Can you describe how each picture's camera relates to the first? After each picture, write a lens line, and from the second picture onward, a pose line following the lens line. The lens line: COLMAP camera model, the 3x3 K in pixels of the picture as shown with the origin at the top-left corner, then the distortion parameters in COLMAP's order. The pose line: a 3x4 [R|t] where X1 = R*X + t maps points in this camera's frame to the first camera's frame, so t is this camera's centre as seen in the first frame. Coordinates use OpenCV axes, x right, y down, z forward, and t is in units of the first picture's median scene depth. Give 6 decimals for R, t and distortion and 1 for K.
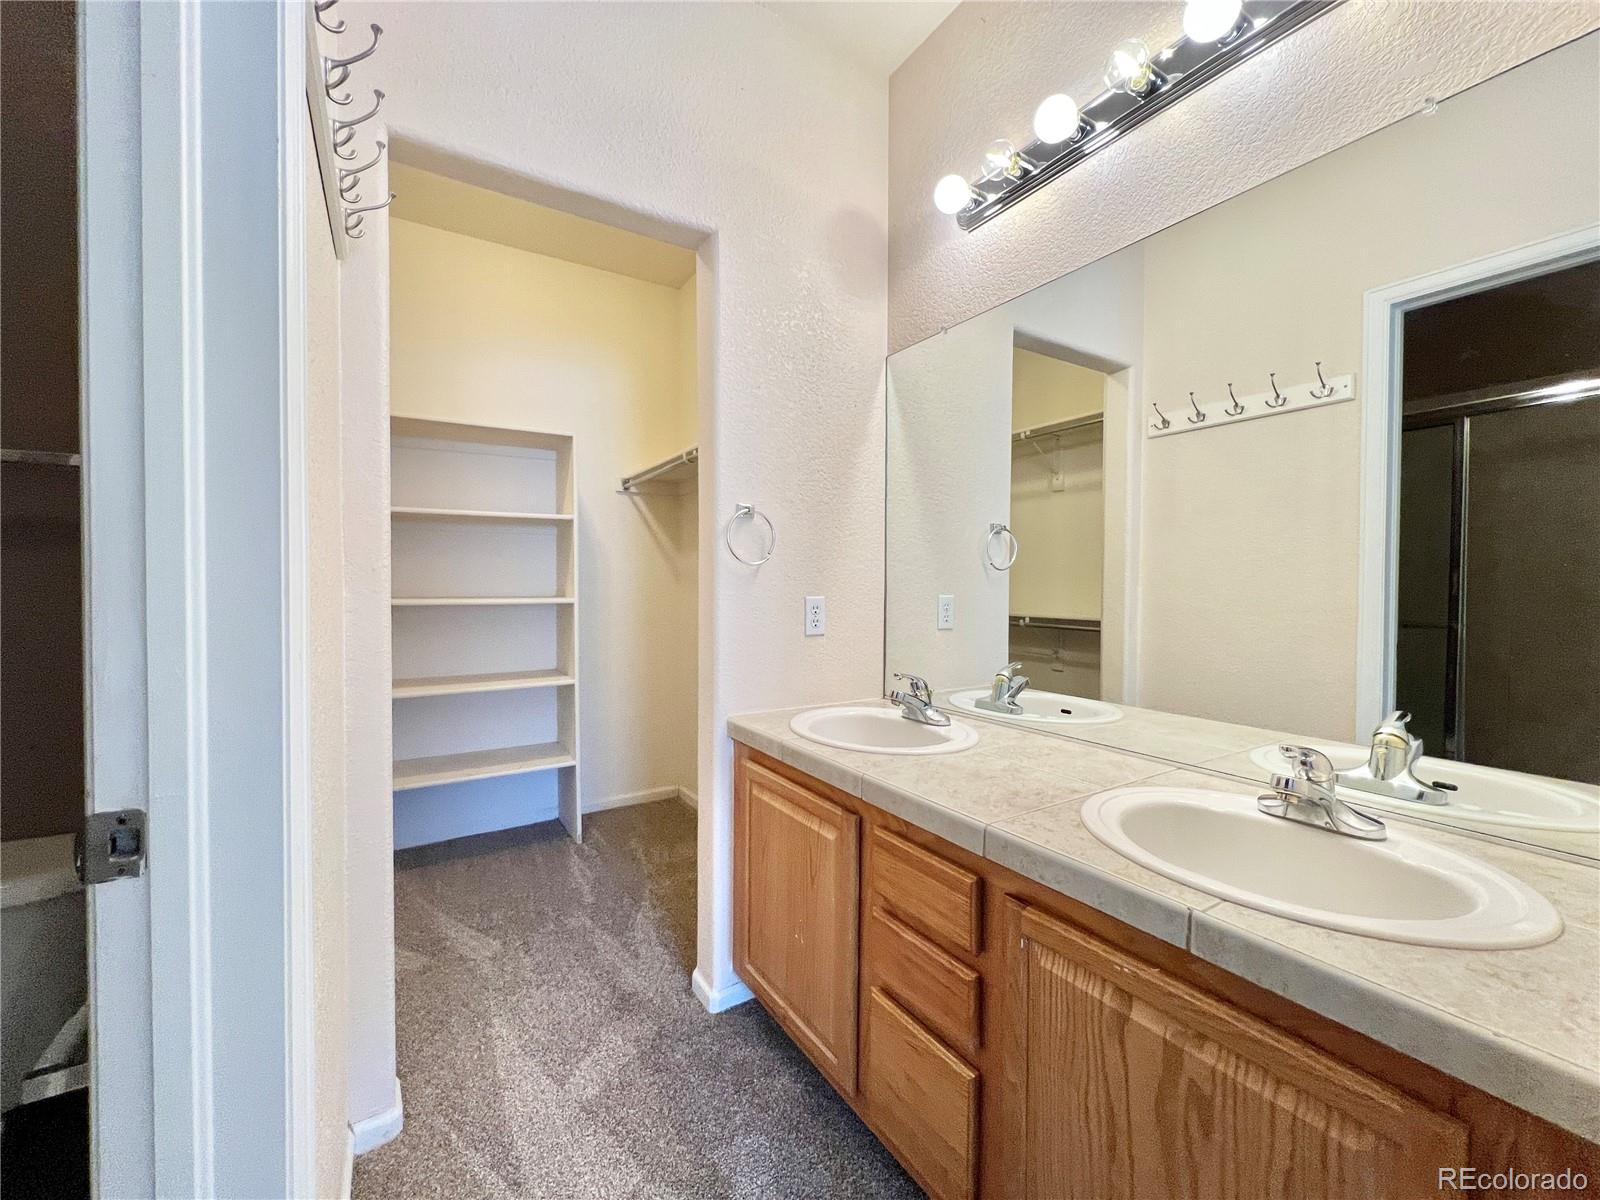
lens RADIAL K [[641.0, 0, 792.6], [0, 641.0, 587.2], [0, 0, 1]] dist [-0.001264, 0.000067]
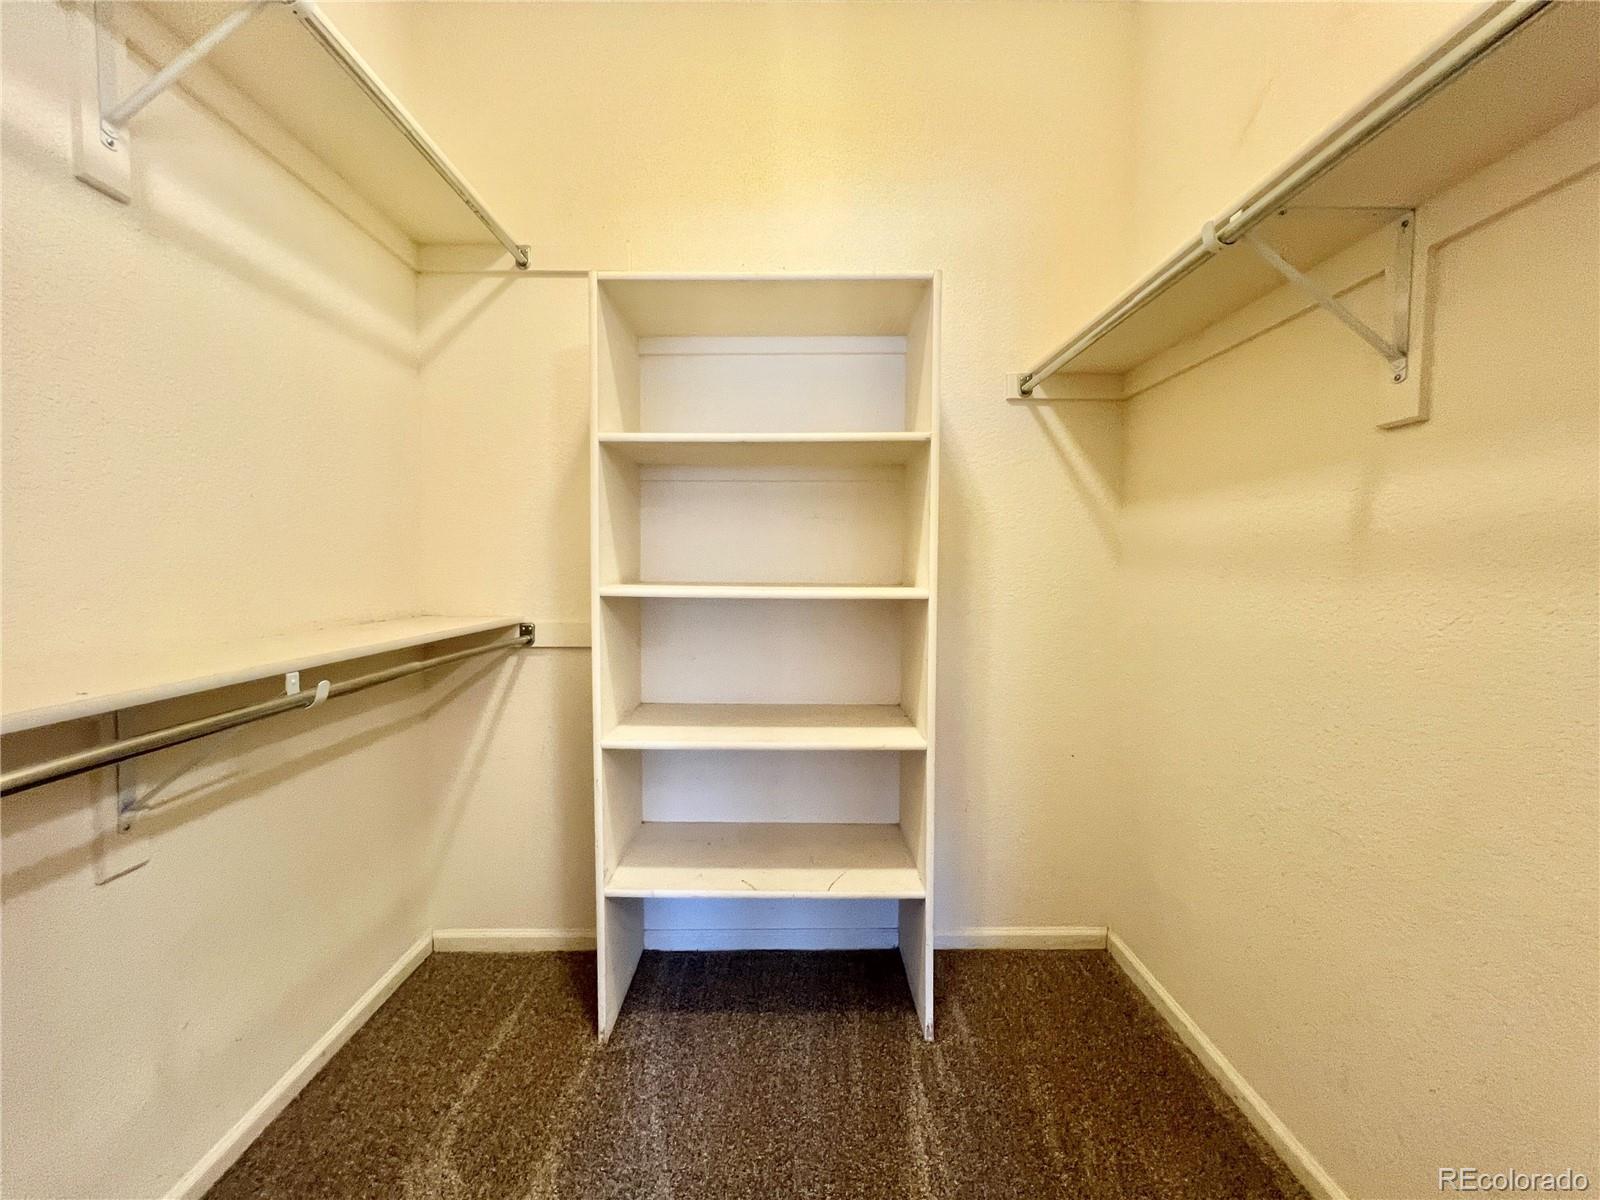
lens RADIAL K [[641.0, 0, 786.0], [0, 641.0, 602.9], [0, 0, 1]] dist [-0.001264, 0.000067]
pose [[0.848229, 0.031317, -0.528703, -0.158913], [-0.012462, 0.999154, 0.039191, 0.009361], [0.529483, -0.026654, 0.847902, 0.481792]]
